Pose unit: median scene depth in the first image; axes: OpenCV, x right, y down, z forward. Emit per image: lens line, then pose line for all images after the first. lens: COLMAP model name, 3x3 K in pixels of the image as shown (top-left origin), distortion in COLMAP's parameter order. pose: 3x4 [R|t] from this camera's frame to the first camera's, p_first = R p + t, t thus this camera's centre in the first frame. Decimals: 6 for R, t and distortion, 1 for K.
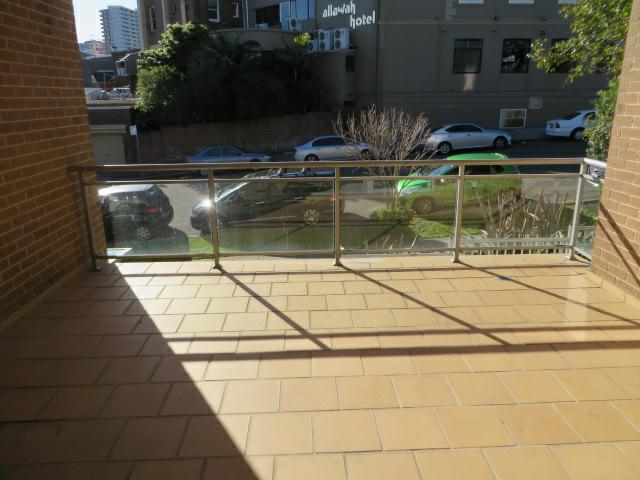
lens RADIAL K [[478.0, 0, 322.5], [0, 478.0, 238.7], [0, 0, 1]] dist [0.000660, 0.000668]
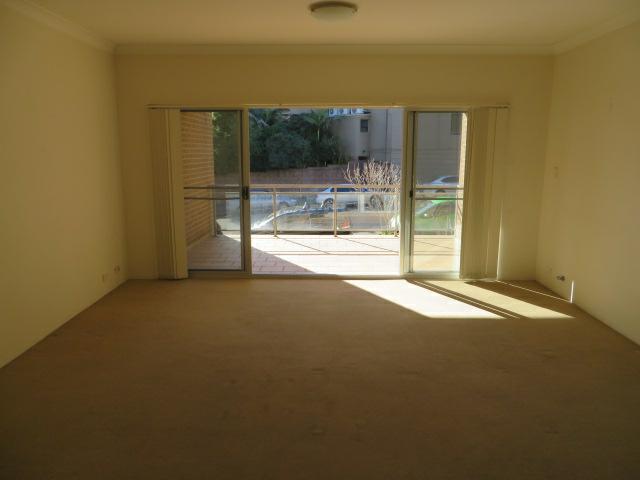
lens RADIAL K [[478.0, 0, 318.4], [0, 478.0, 240.6], [0, 0, 1]] dist [0.000660, 0.000668]
pose [[0.998472, 0.020117, -0.051459, 0.011148], [-0.025375, 0.994289, -0.103657, 0.047857], [0.049080, 0.104804, 0.993281, -0.167575]]
